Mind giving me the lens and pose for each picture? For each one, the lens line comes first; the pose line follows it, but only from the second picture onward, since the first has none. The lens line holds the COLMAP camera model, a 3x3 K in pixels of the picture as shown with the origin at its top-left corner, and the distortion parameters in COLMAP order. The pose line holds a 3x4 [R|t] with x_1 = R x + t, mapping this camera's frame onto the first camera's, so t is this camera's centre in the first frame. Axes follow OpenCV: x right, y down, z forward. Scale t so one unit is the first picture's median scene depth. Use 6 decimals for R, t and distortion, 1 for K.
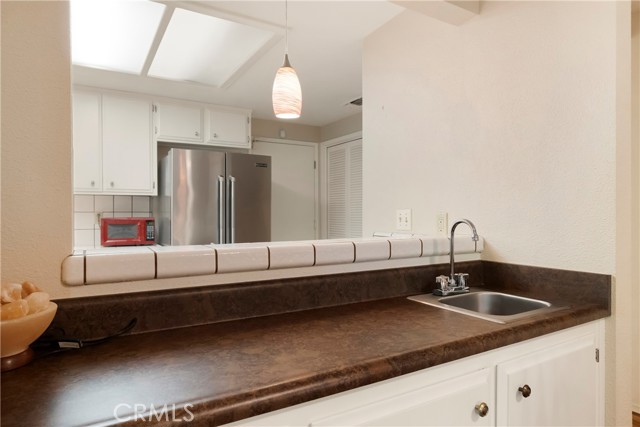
lens RADIAL K [[387.7, 0, 320.2], [0, 387.7, 217.0], [0, 0, 1]] dist [0.002395, 0.000068]
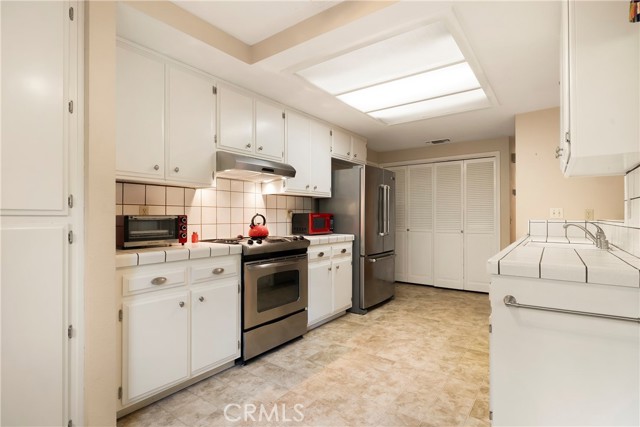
lens RADIAL K [[317.7, 0, 313.9], [0, 317.7, 215.5], [0, 0, 1]] dist [-0.015595, -0.000919]
pose [[0.933229, 0.003951, 0.359260, -0.904635], [0.000474, 0.999925, -0.012228, 0.023408], [-0.359282, 0.011582, 0.933157, -0.014900]]
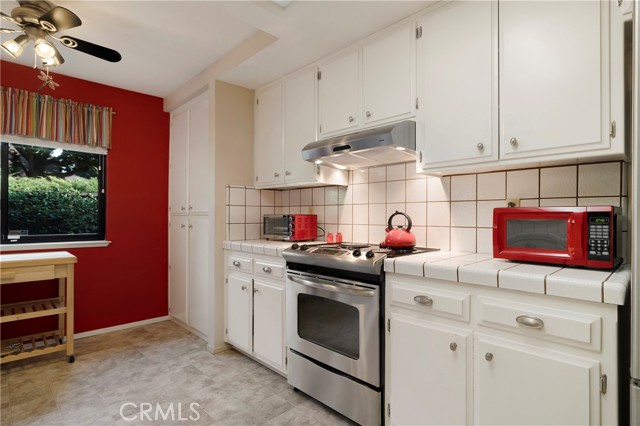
lens RADIAL K [[328.4, 0, 325.8], [0, 328.4, 214.6], [0, 0, 1]] dist [0.005696, -0.002098]
pose [[0.239437, 0.000510, -0.970912, -0.162624], [-0.010534, 0.999942, -0.002072, 0.015924], [0.970855, 0.010723, 0.239428, 0.641388]]
